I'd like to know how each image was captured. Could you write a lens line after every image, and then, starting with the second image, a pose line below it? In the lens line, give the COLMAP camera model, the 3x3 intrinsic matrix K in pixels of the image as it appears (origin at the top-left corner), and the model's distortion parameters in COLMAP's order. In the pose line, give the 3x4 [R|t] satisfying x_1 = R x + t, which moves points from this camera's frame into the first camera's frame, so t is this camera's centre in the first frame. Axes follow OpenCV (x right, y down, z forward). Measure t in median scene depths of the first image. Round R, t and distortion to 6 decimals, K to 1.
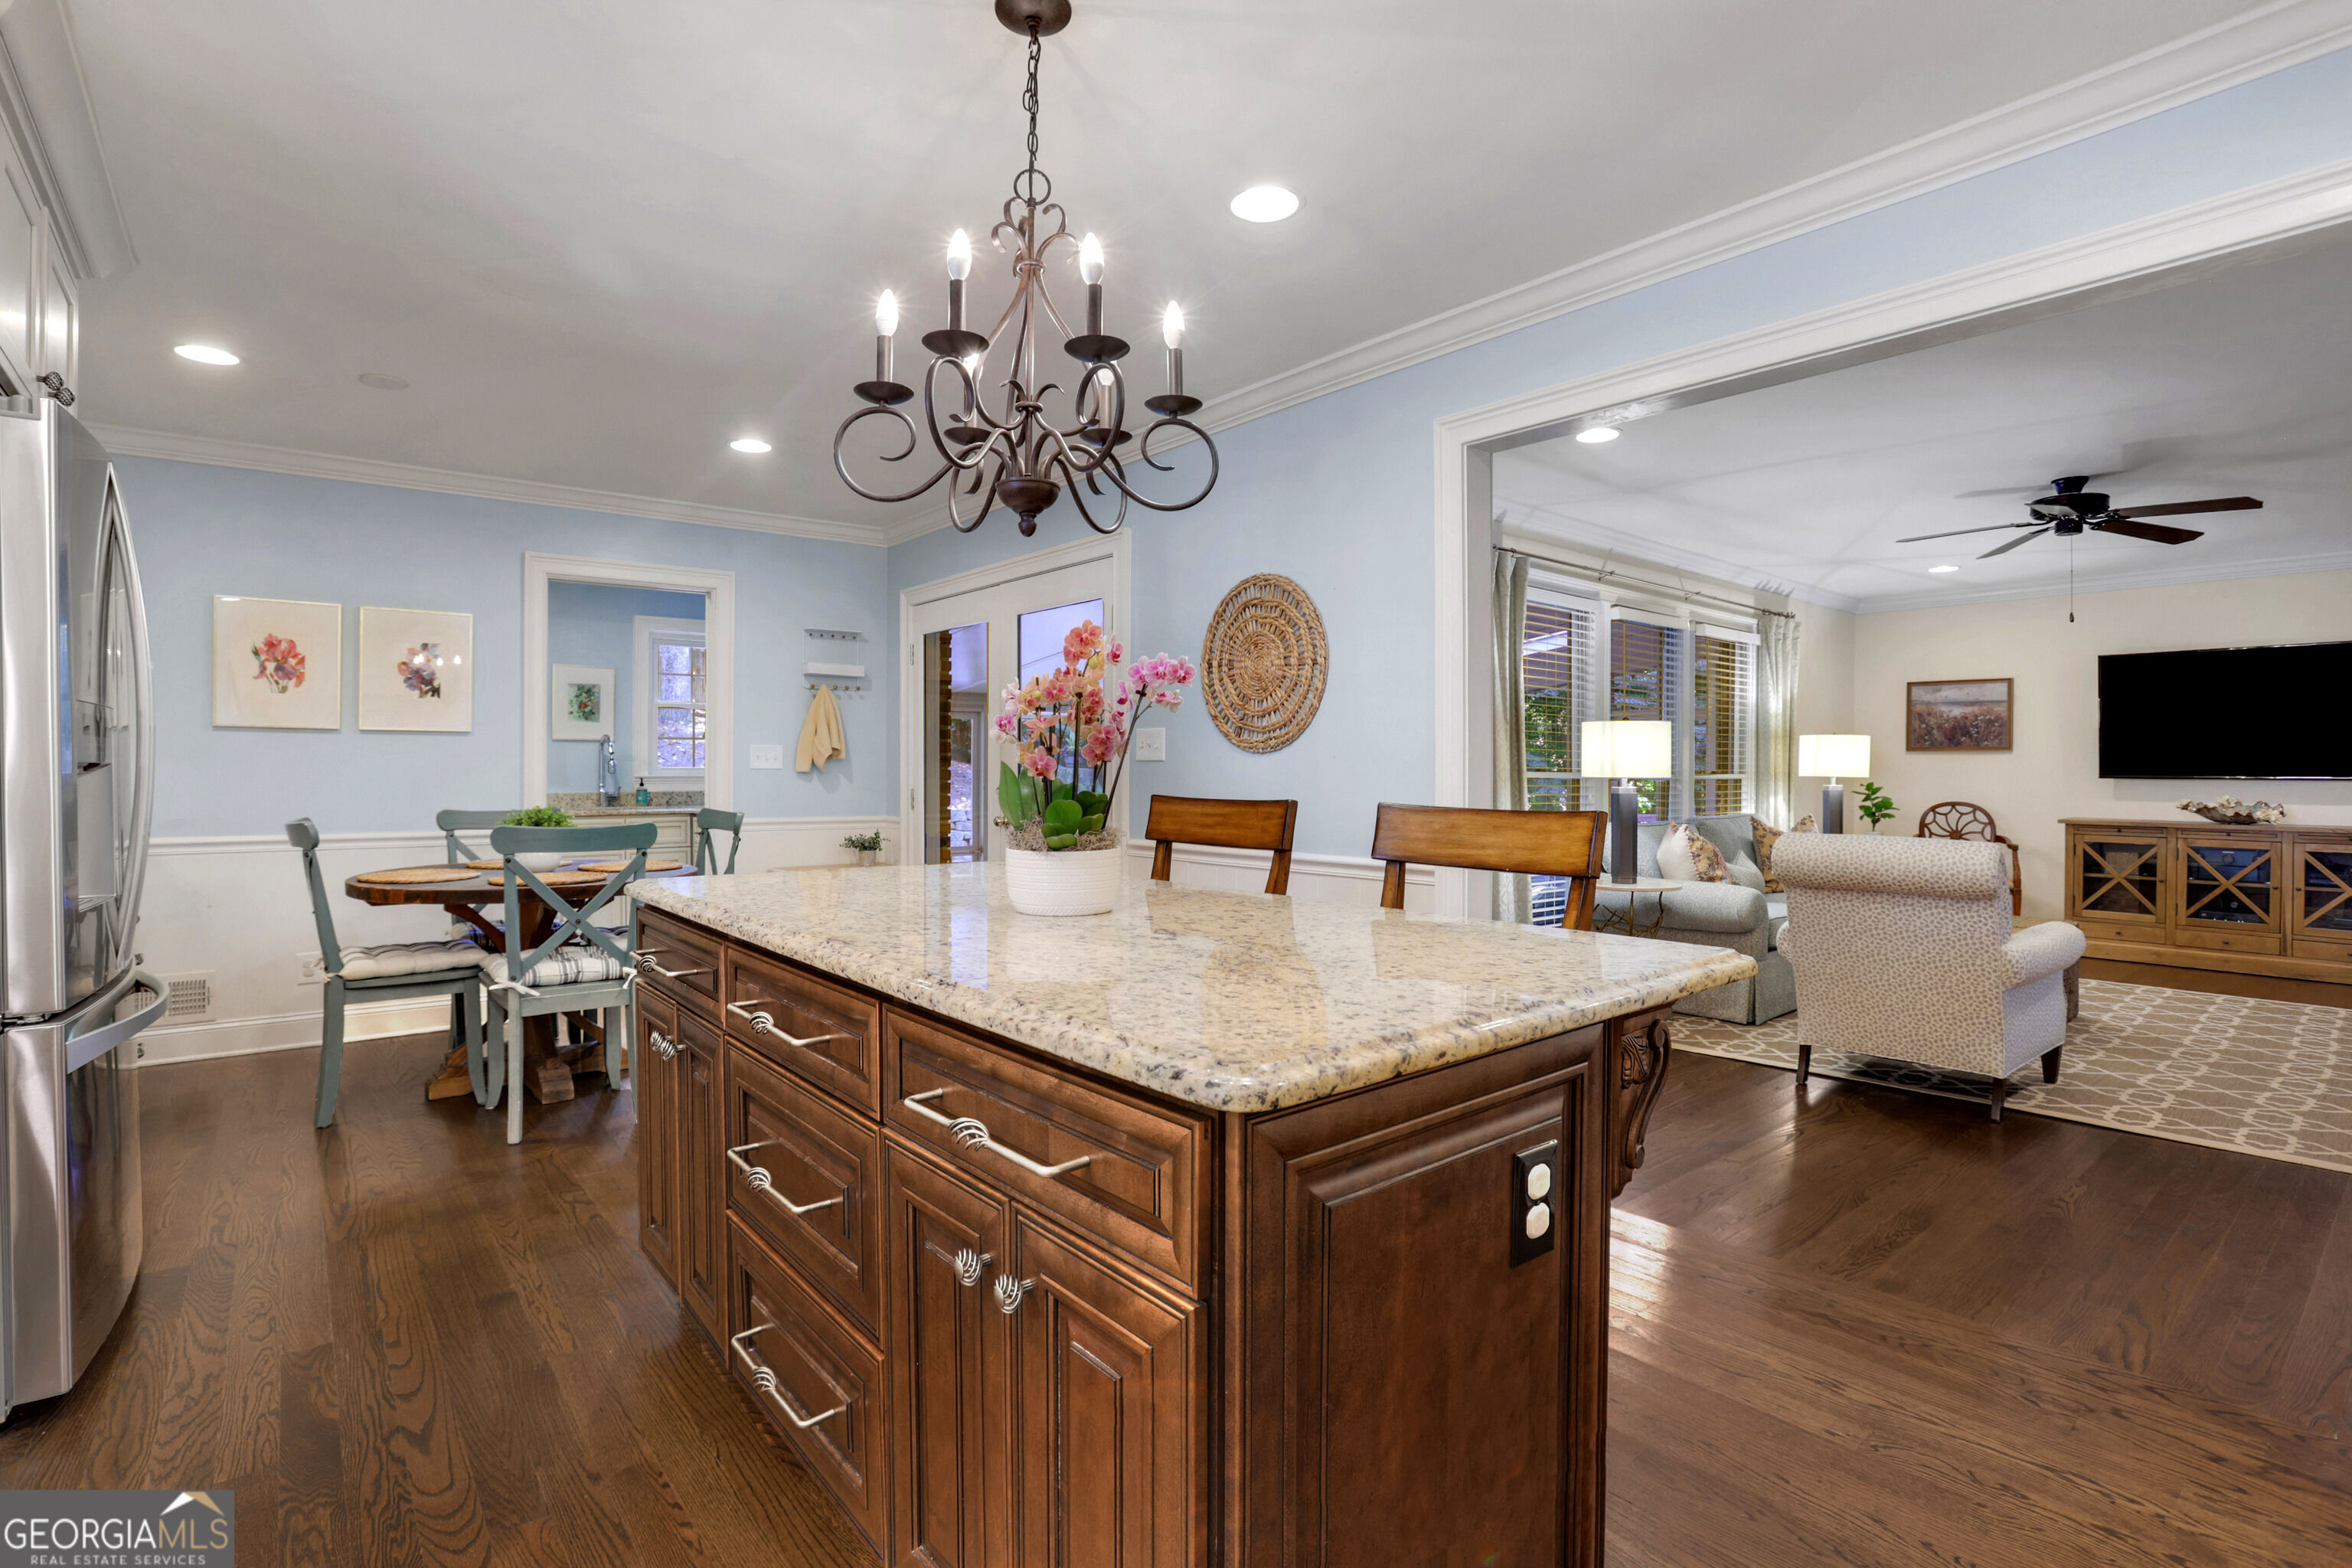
lens RADIAL K [[1097.1, 0, 1154.4], [0, 1097.1, 776.4], [0, 0, 1]] dist [-0.012225, 0.000990]
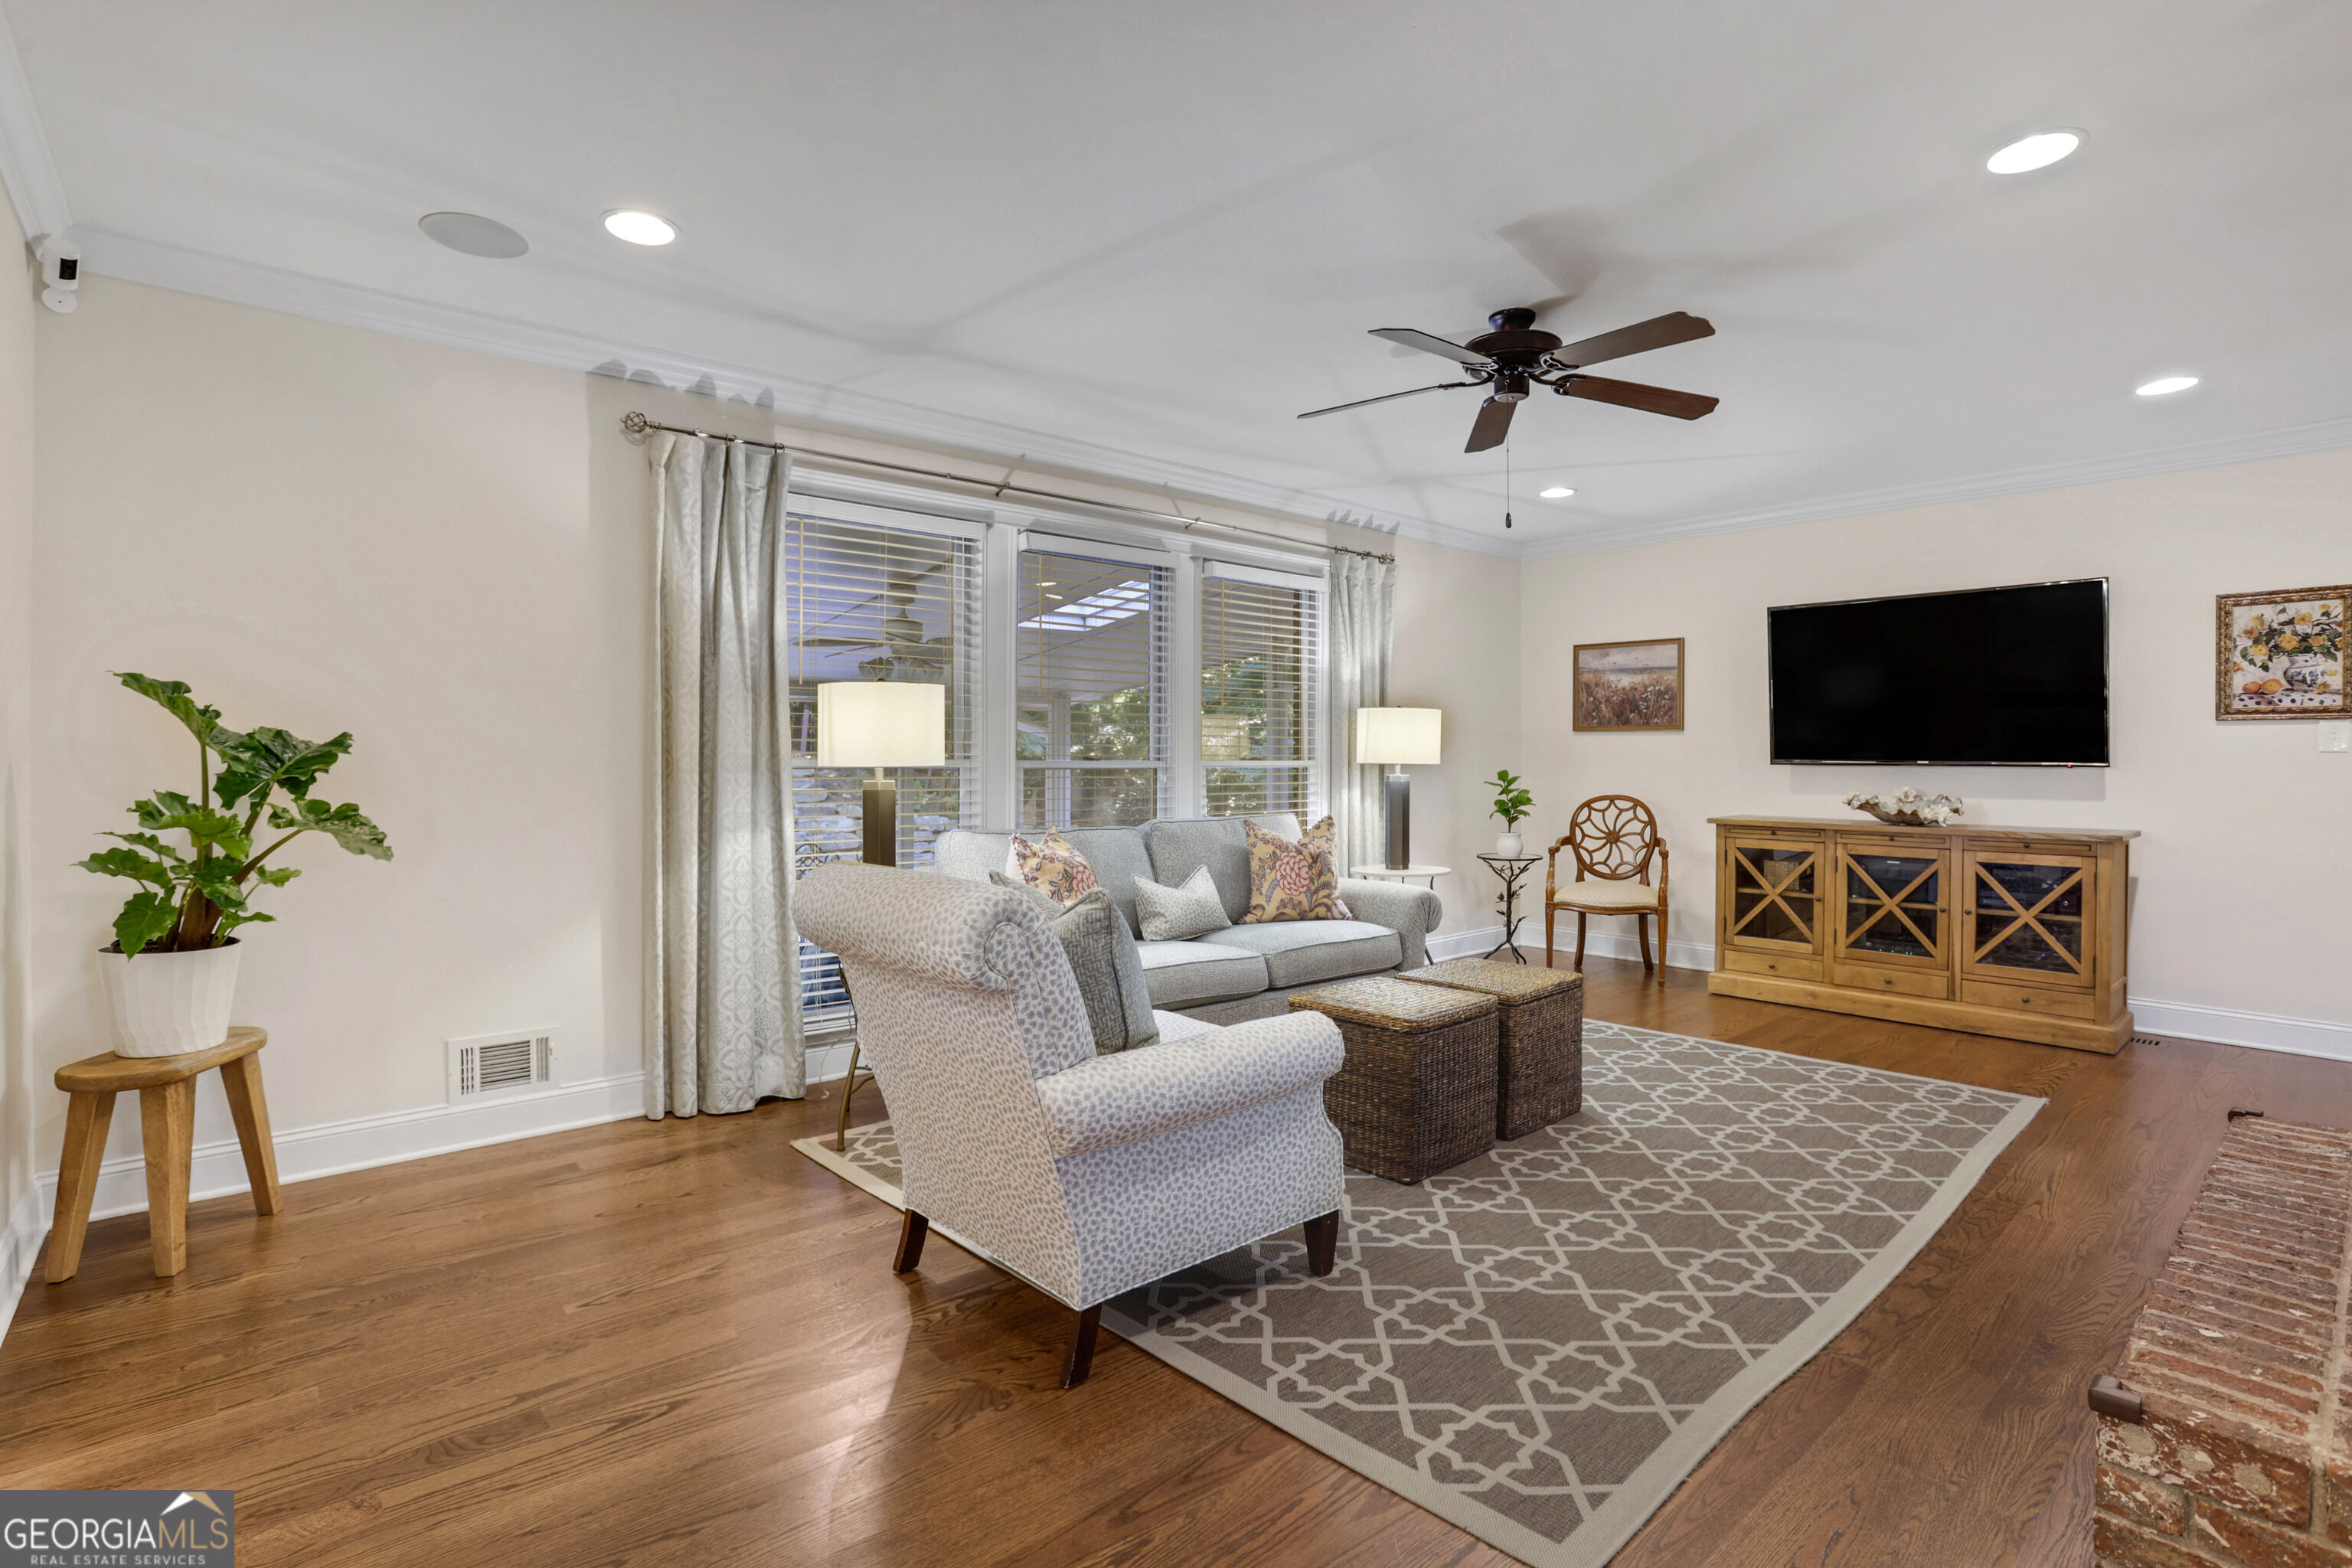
lens RADIAL K [[1097.1, 0, 1193.4], [0, 1097.1, 775.8], [0, 0, 1]] dist [-0.012225, 0.000990]
pose [[0.999796, -0.003907, 0.019839, 0.466587], [0.003697, 0.999937, 0.010600, -0.000094], [-0.019879, -0.010524, 0.999747, 0.238888]]
